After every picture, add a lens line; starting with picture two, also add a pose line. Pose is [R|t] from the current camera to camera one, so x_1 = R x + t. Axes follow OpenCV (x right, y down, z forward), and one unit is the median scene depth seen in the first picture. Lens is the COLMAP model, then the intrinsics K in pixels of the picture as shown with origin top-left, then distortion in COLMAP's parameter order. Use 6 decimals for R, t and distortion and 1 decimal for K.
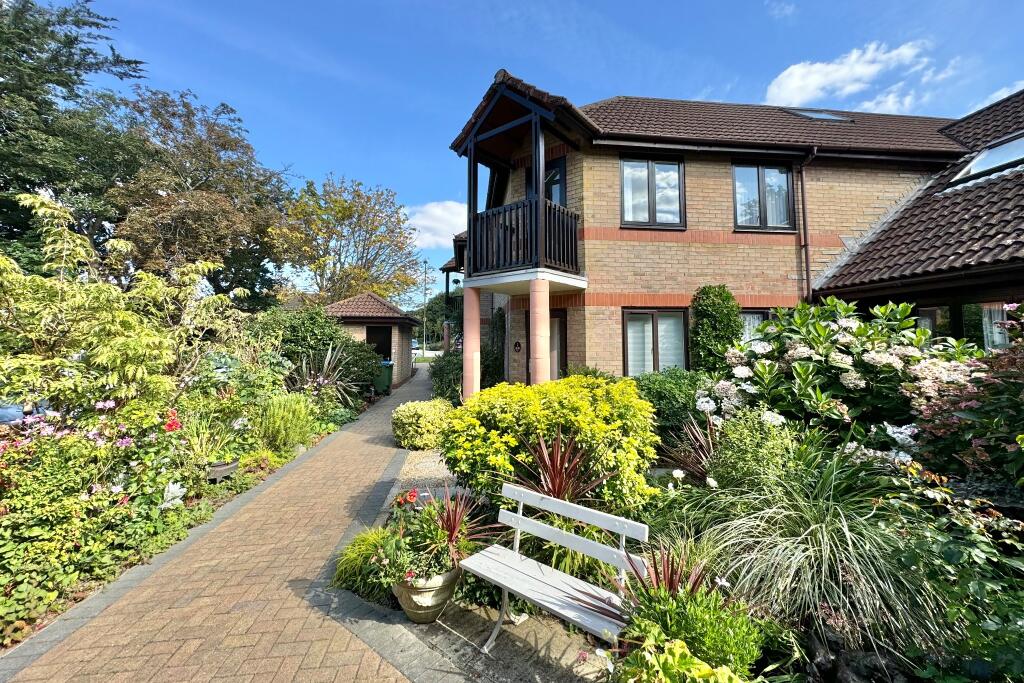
lens RADIAL K [[411.4, 0, 512.5], [0, 411.4, 316.1], [0, 0, 1]] dist [-0.000387, -0.000005]
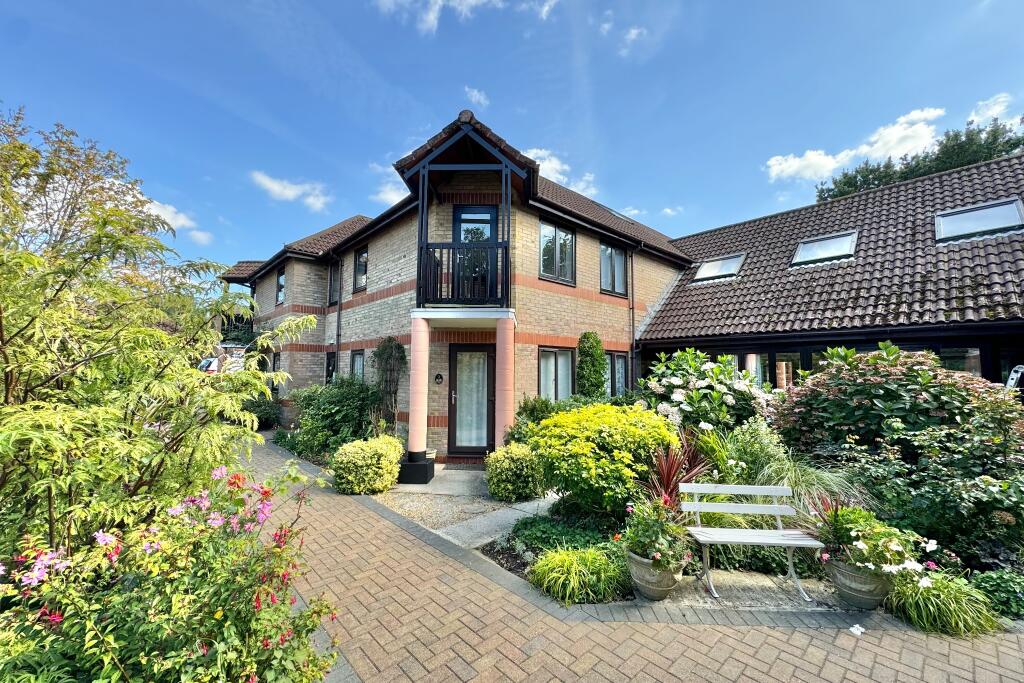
lens RADIAL K [[413.9, 0, 512.0], [0, 413.9, 341.5], [0, 0, 1]] dist [0.000296, 0.000058]
pose [[0.808535, 0.053680, 0.585994, -0.485150], [-0.046781, 0.998542, -0.026925, 0.002357], [-0.586585, -0.005644, 0.809868, 0.082875]]
